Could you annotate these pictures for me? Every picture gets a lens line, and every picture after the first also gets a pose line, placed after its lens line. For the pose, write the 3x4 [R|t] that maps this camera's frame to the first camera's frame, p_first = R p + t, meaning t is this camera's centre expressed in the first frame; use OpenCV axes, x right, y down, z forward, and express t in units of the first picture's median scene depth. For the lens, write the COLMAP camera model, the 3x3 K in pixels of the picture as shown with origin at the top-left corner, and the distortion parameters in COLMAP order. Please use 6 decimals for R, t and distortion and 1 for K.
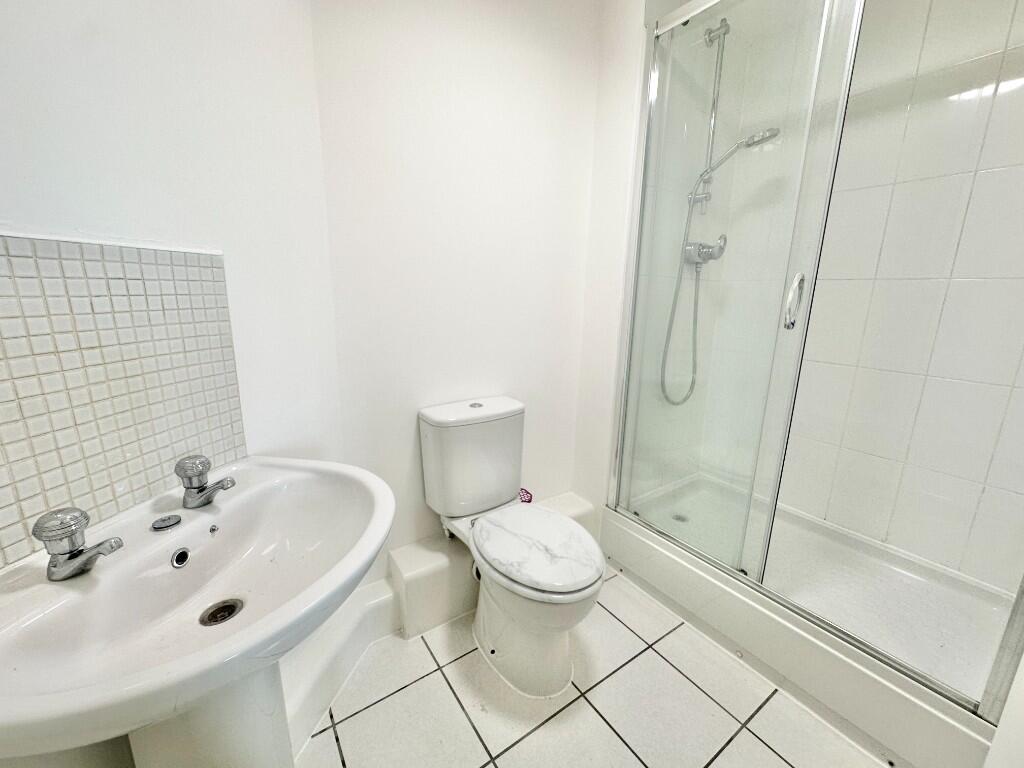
lens RADIAL K [[407.5, 0, 521.6], [0, 407.5, 382.2], [0, 0, 1]] dist [-0.001050, 0.000278]
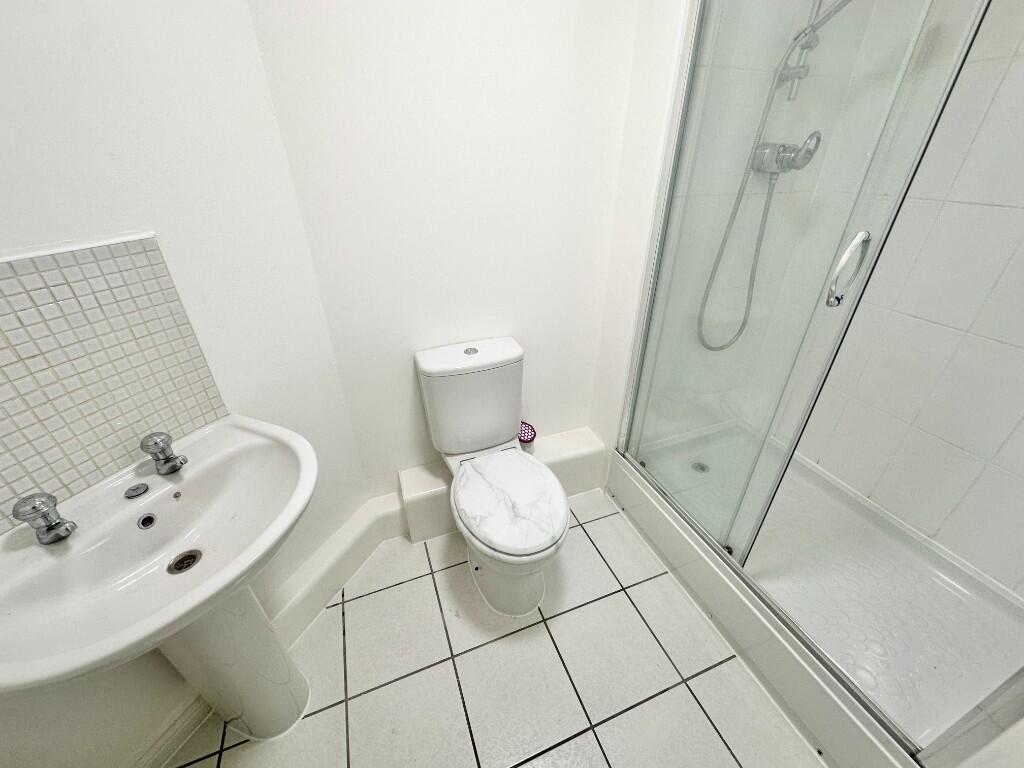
lens RADIAL K [[407.5, 0, 506.5], [0, 407.5, 392.2], [0, 0, 1]] dist [-0.001050, 0.000278]
pose [[0.972041, 0.096869, -0.213898, 0.240947], [-0.029095, 0.953608, 0.299641, -0.183084], [0.233001, -0.285040, 0.929765, 0.109531]]
